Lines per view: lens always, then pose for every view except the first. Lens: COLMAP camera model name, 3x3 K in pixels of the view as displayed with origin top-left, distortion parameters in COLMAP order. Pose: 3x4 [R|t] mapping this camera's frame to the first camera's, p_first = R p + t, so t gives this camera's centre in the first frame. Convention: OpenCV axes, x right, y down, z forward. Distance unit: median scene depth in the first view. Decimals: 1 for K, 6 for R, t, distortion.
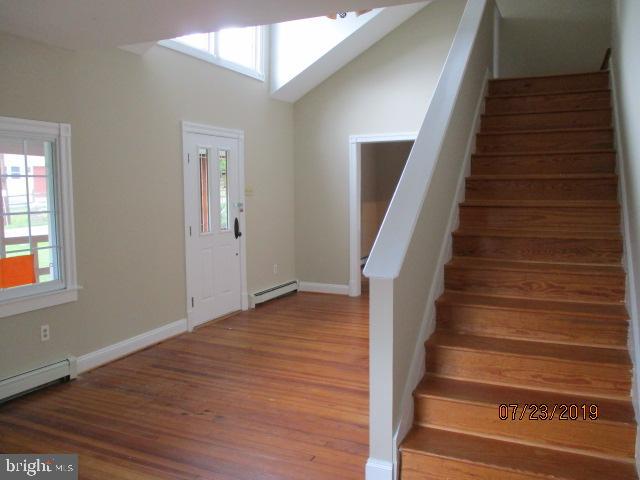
lens RADIAL K [[532.9, 0, 320.0], [0, 532.9, 240.0], [0, 0, 1]] dist [-0.036815, 0.010161]
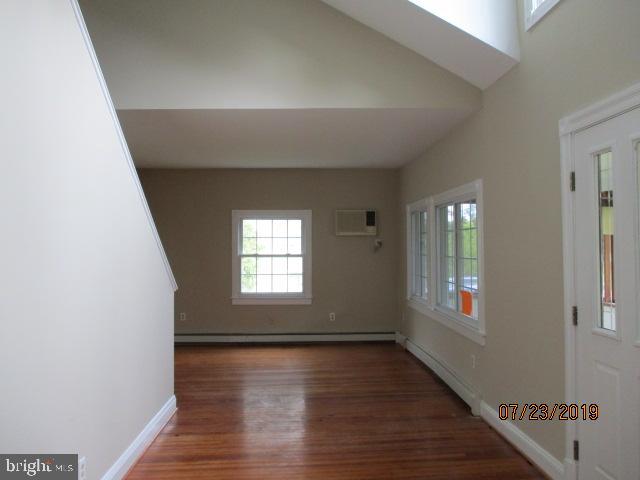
lens RADIAL K [[532.9, 0, 320.0], [0, 532.9, 240.0], [0, 0, 1]] dist [-0.036815, 0.010161]
pose [[-0.890007, 0.009699, -0.455844, 0.293706], [-0.031194, 0.996136, 0.082099, -0.167013], [0.454879, 0.087288, -0.886265, 1.738434]]
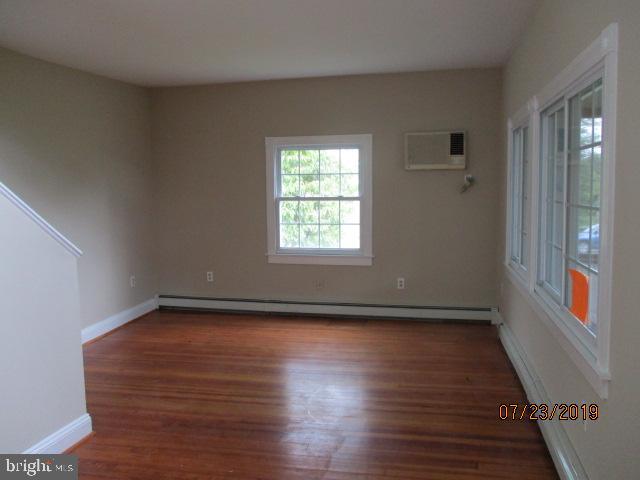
lens RADIAL K [[532.9, 0, 320.0], [0, 532.9, 240.0], [0, 0, 1]] dist [-0.036815, 0.010161]
pose [[-0.978002, 0.044001, -0.203903, -0.124164], [0.003080, 0.980439, 0.196800, -0.120190], [0.208574, 0.191843, -0.959006, 1.353604]]
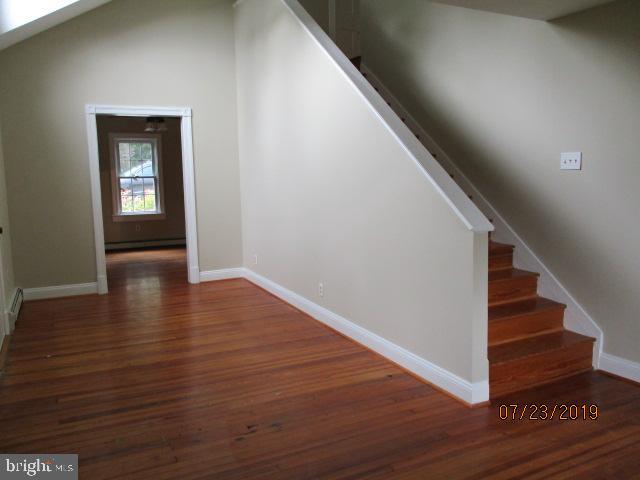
lens RADIAL K [[532.9, 0, 320.0], [0, 532.9, 240.0], [0, 0, 1]] dist [-0.036815, 0.010161]
pose [[0.613358, -0.103481, 0.782996, -0.649398], [0.083211, 0.994329, 0.066228, -0.013764], [-0.785409, 0.024532, 0.618491, 0.329731]]
